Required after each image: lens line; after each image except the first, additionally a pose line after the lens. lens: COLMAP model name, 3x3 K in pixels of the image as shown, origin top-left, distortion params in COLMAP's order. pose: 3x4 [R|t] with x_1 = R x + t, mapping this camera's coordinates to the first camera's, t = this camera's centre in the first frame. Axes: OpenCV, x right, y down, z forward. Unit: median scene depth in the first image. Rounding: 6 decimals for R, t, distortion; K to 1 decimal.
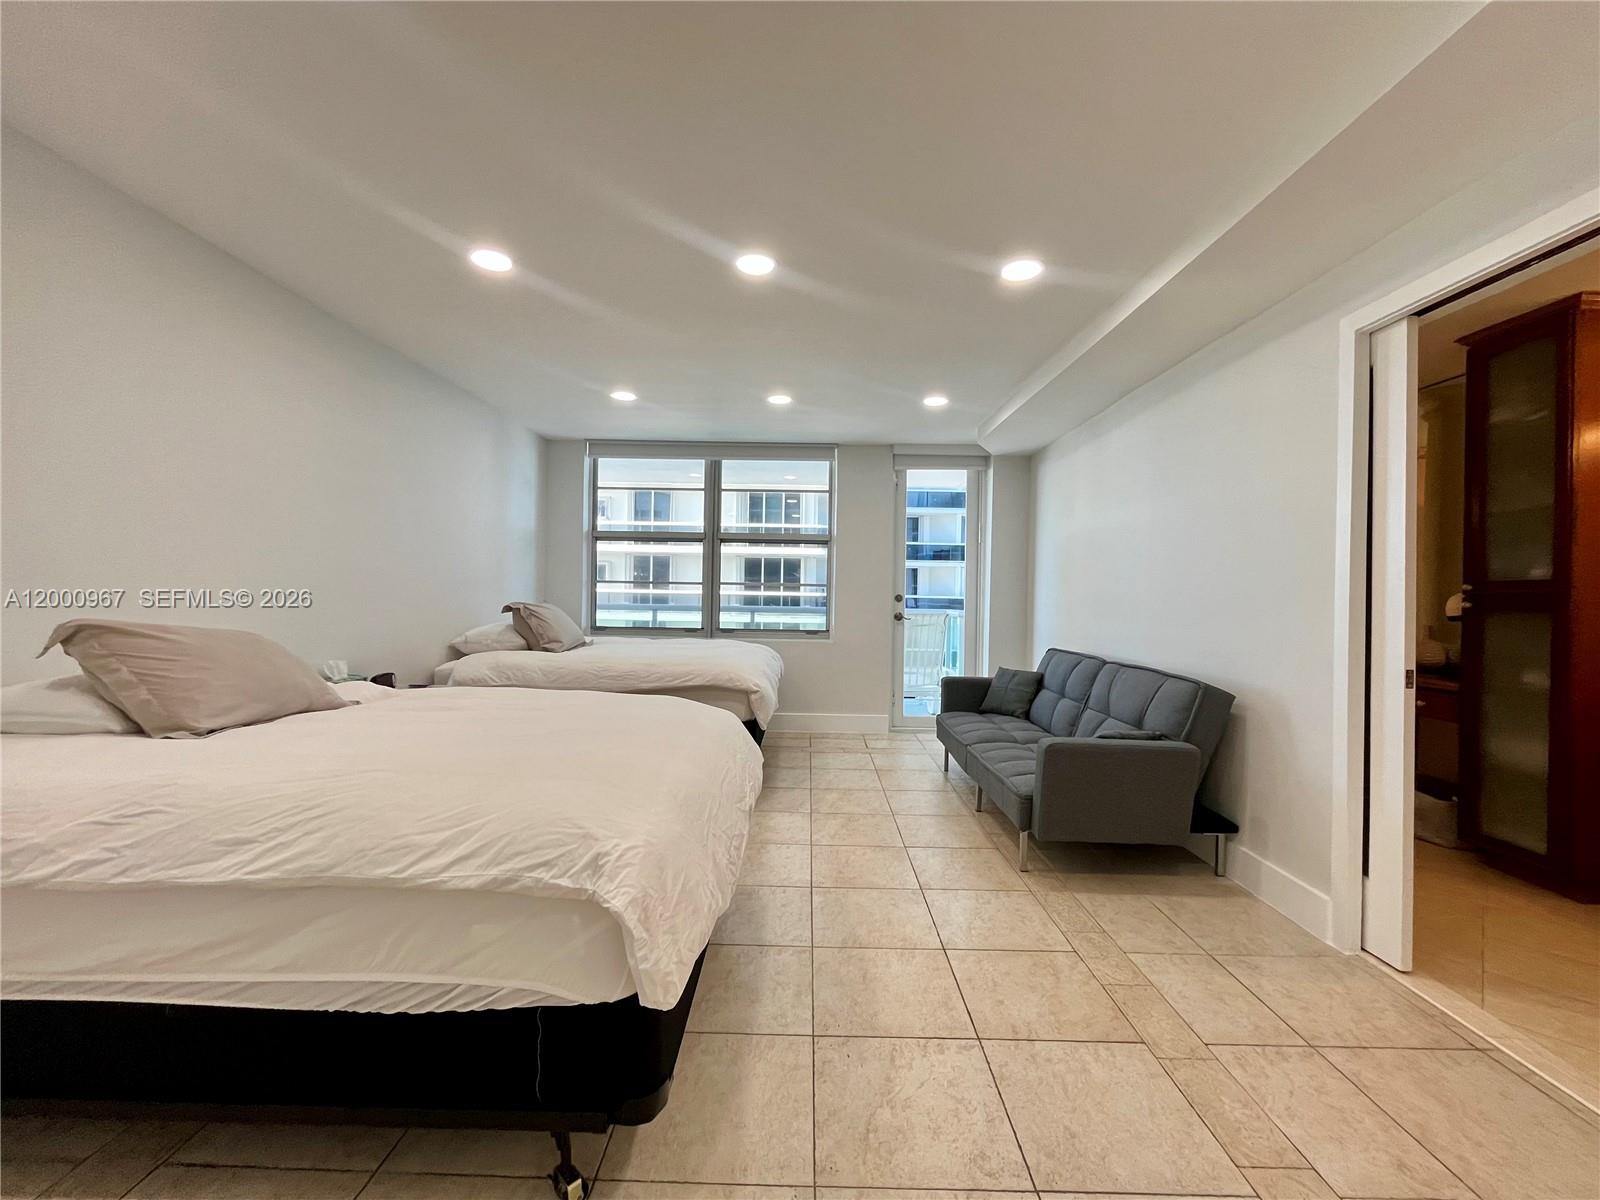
lens RADIAL K [[634.3, 0, 802.4], [0, 634.3, 600.5], [0, 0, 1]] dist [0.000456, 0.000028]
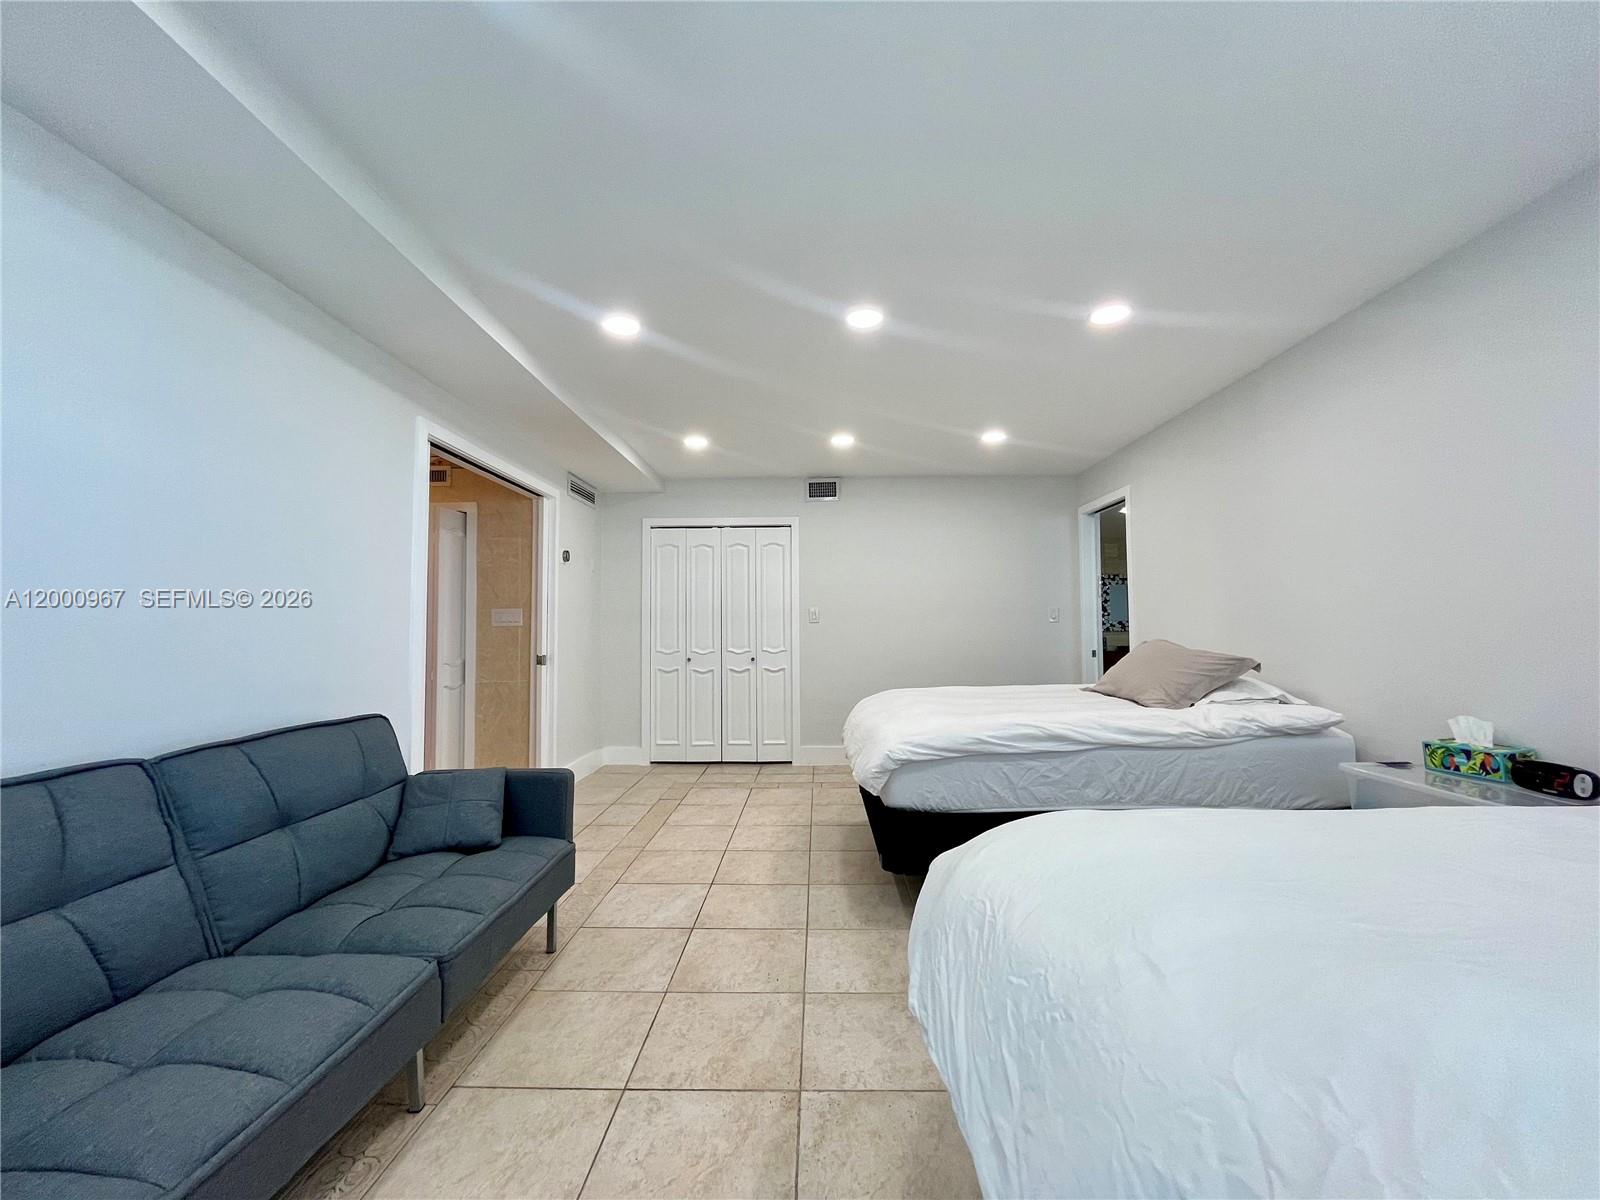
lens RADIAL K [[634.3, 0, 799.5], [0, 634.3, 593.7], [0, 0, 1]] dist [0.000456, 0.000028]
pose [[-0.999738, -0.004289, 0.022473, 0.007534], [-0.005354, 0.998855, -0.047539, -0.005706], [-0.022244, -0.047647, -0.998617, 2.034925]]
